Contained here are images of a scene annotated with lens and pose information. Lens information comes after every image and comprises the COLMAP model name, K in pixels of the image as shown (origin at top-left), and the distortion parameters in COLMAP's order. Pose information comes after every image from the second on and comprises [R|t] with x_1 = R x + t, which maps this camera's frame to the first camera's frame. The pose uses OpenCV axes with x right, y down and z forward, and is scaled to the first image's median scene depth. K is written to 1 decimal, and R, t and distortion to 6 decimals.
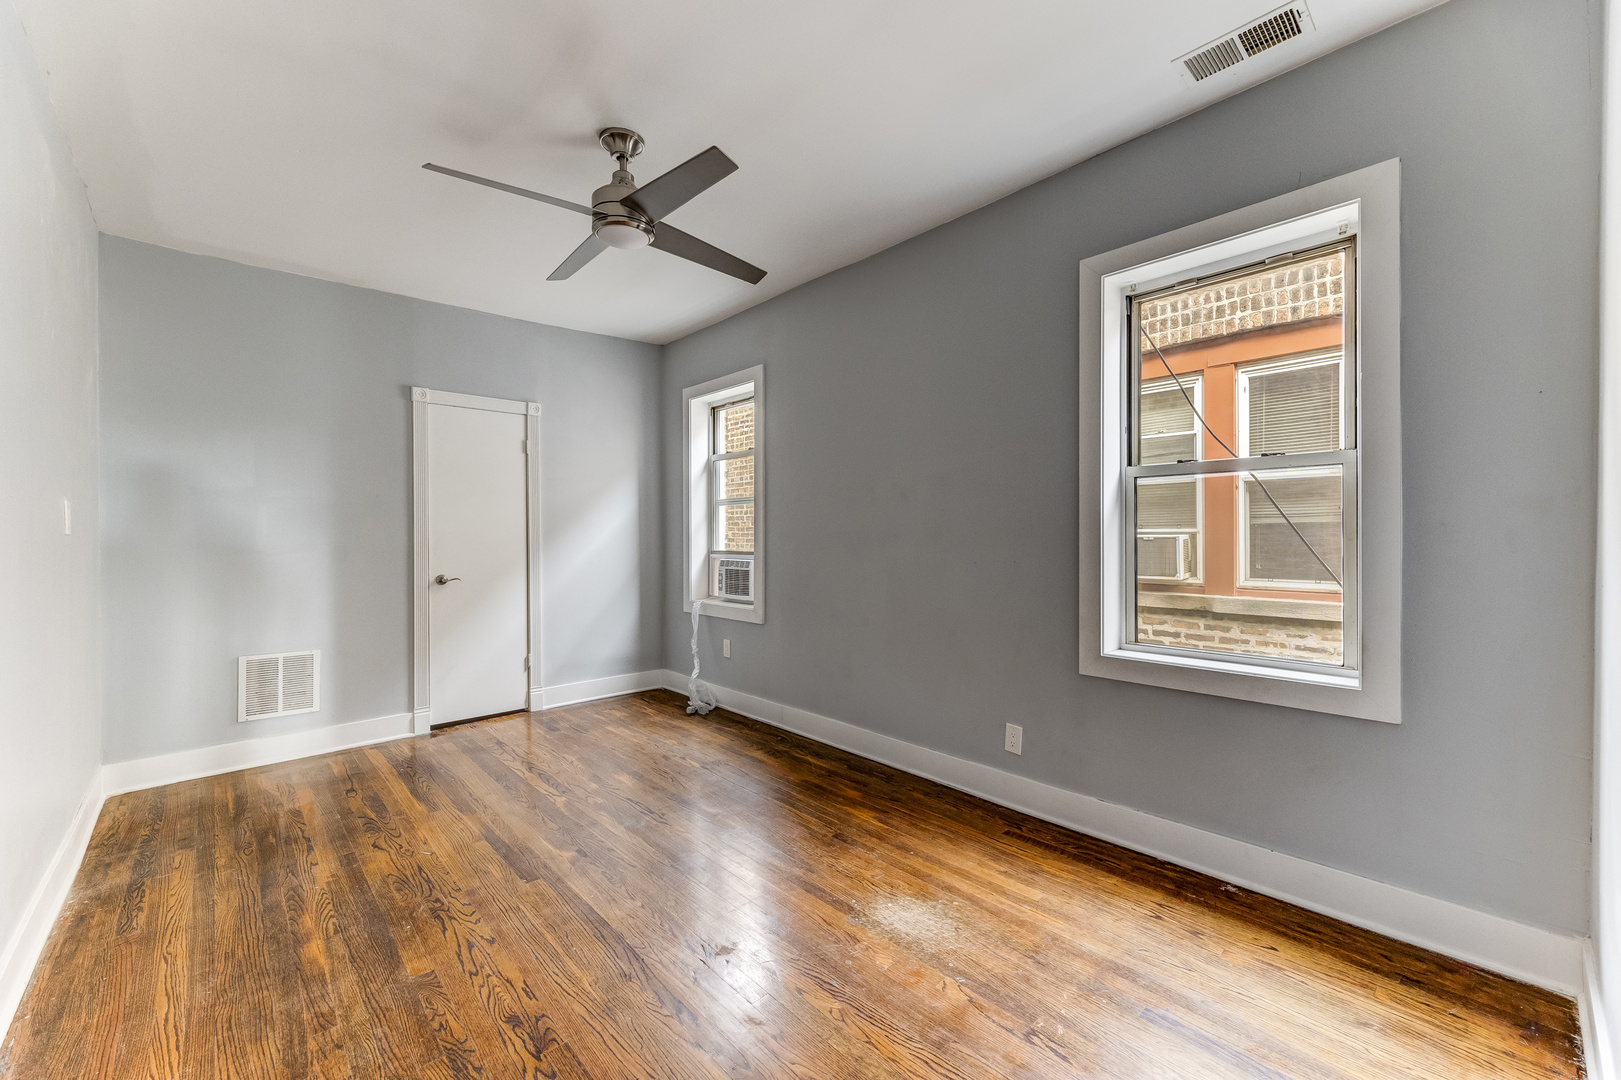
lens RADIAL K [[668.4, 0, 800.9], [0, 668.4, 538.1], [0, 0, 1]] dist [0.001429, 0.000064]
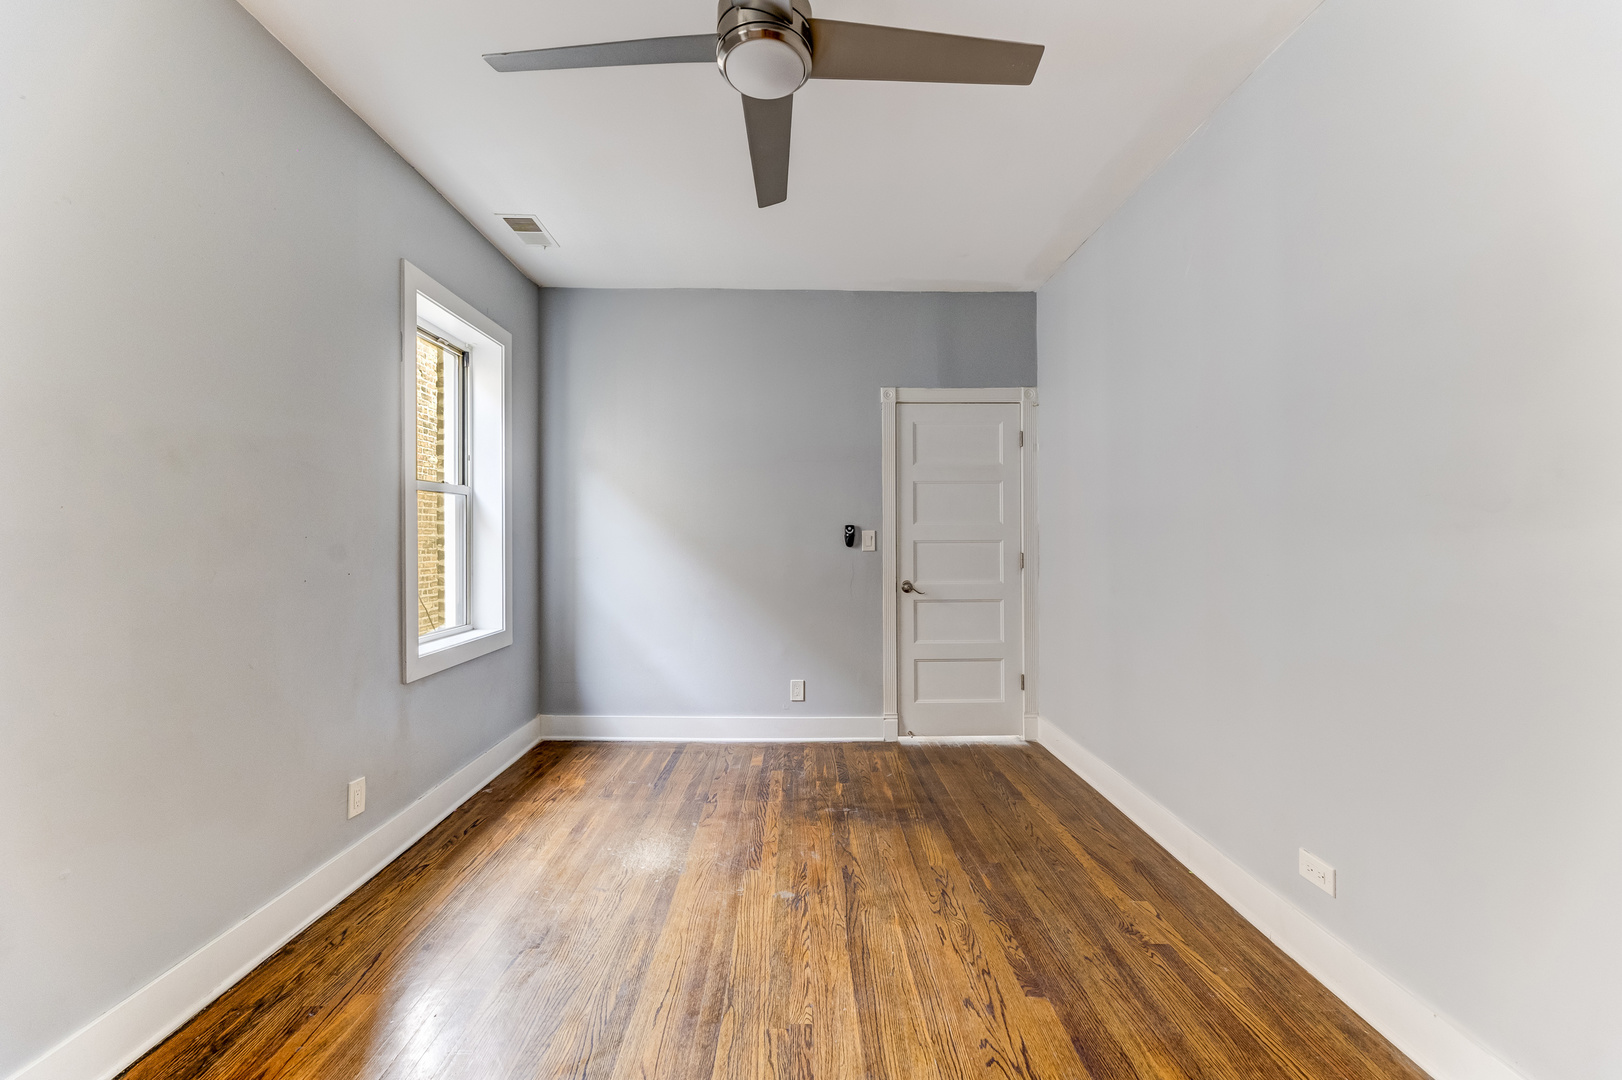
lens RADIAL K [[668.8, 0, 801.4], [0, 668.8, 538.1], [0, 0, 1]] dist [0.001429, 0.000064]
pose [[-0.762525, 0.004922, 0.646940, -0.847716], [0.005716, 0.999983, -0.000870, -0.008184], [-0.646934, 0.003034, -0.762540, 1.770749]]
